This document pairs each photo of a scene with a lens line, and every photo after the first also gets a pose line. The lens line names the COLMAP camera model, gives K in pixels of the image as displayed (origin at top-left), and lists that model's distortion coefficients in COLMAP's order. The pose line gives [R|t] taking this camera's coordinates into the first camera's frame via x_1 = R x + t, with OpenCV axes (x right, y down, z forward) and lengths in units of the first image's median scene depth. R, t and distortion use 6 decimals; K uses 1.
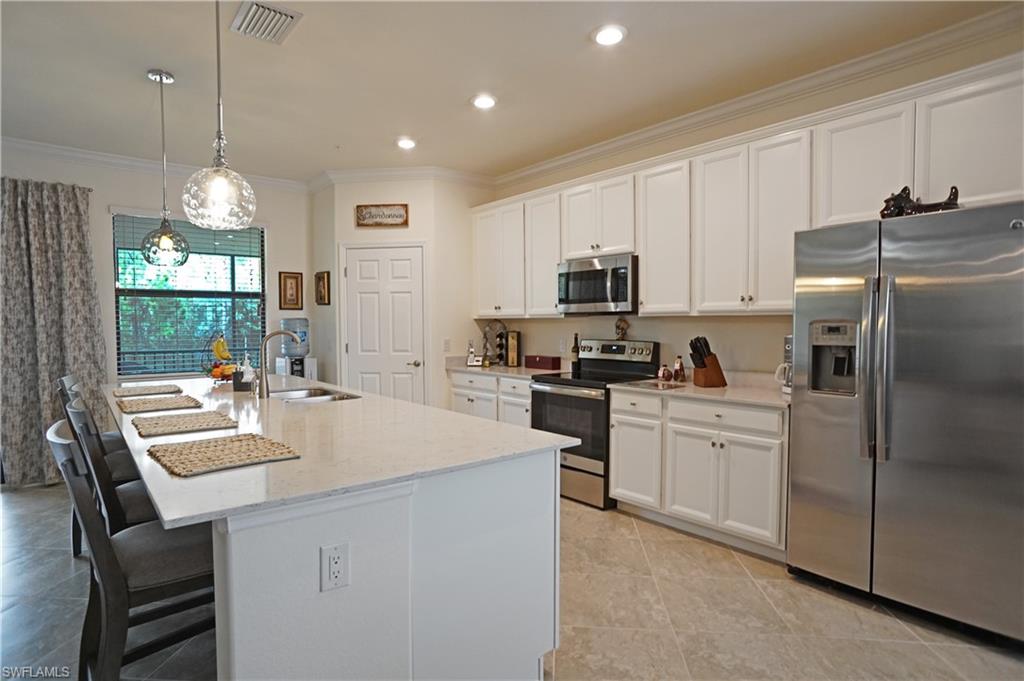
lens RADIAL K [[554.4, 0, 505.5], [0, 554.4, 347.5], [0, 0, 1]] dist [0.004037, -0.000252]
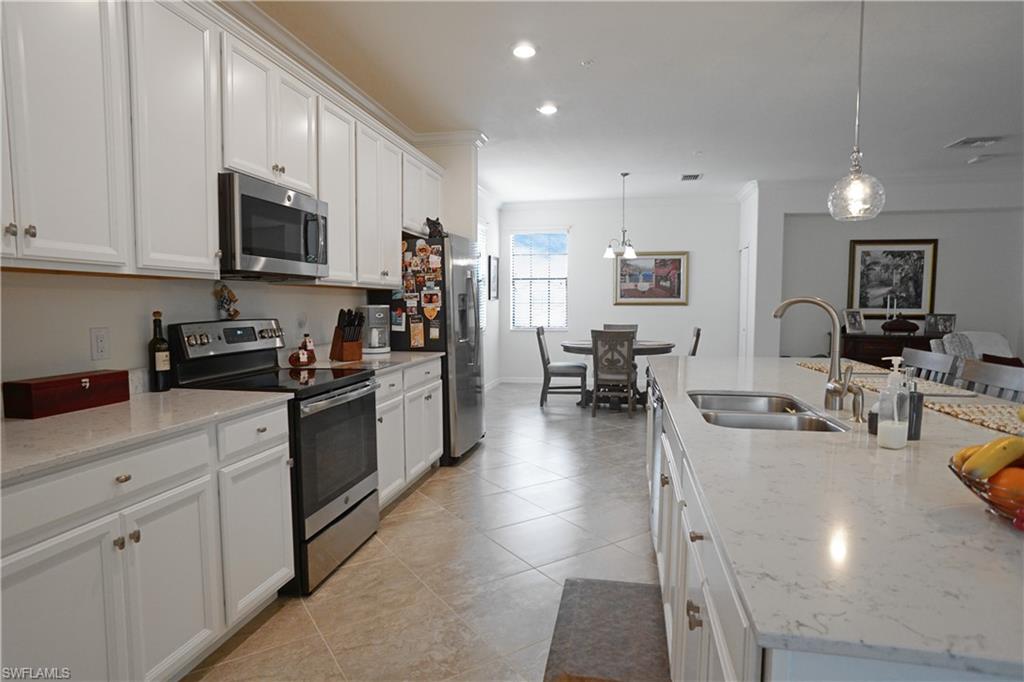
lens RADIAL K [[561.8, 0, 506.6], [0, 561.8, 348.0], [0, 0, 1]] dist [-0.048676, 0.027175]
pose [[-0.619011, -0.052631, 0.783617, -0.467808], [0.044598, 0.993787, 0.101976, -0.031892], [-0.784115, 0.098072, -0.612817, 1.132948]]
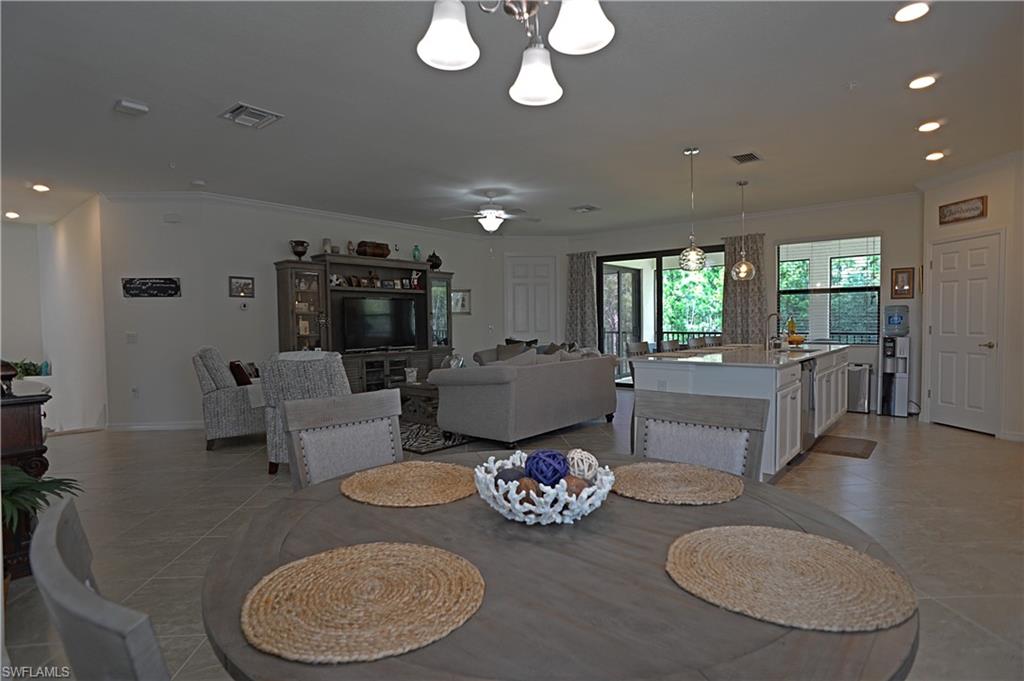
lens RADIAL K [[561.8, 0, 507.3], [0, 561.8, 349.5], [0, 0, 1]] dist [-0.048676, 0.027175]
pose [[0.190645, 0.050443, -0.980362, 0.819365], [-0.032996, 0.998444, 0.044957, 0.024206], [0.981104, 0.023777, 0.192012, -0.119499]]
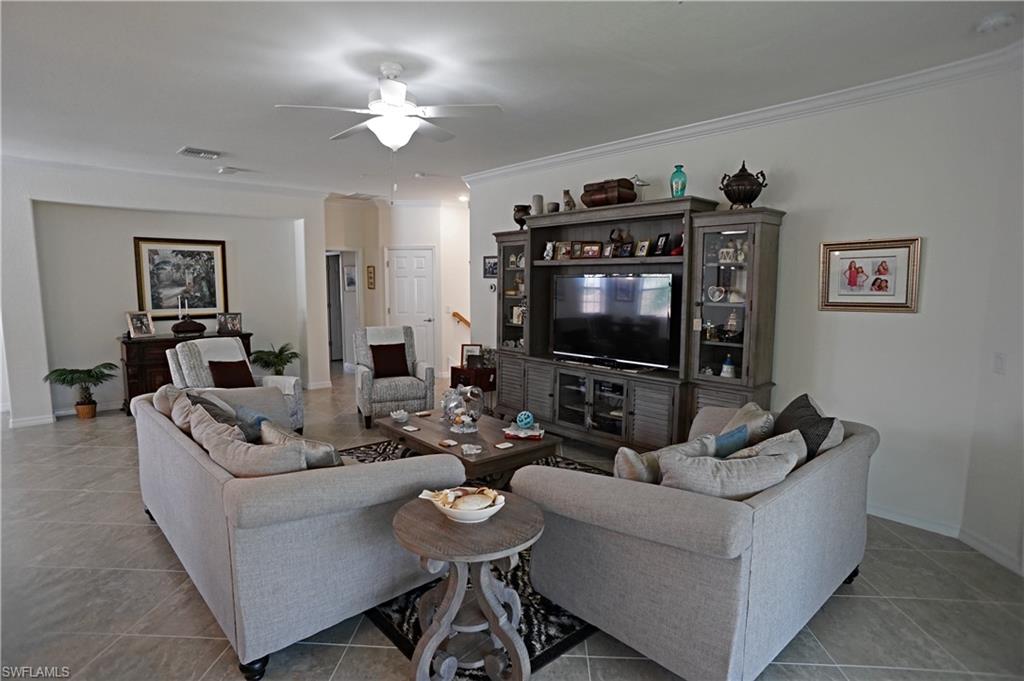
lens RADIAL K [[561.8, 0, 513.7], [0, 561.8, 341.7], [0, 0, 1]] dist [-0.048676, 0.027175]
pose [[-0.999312, 0.007908, -0.036247, -0.792927], [0.002211, 0.987975, 0.154595, -0.084721], [0.037034, 0.154408, -0.987313, 0.885964]]
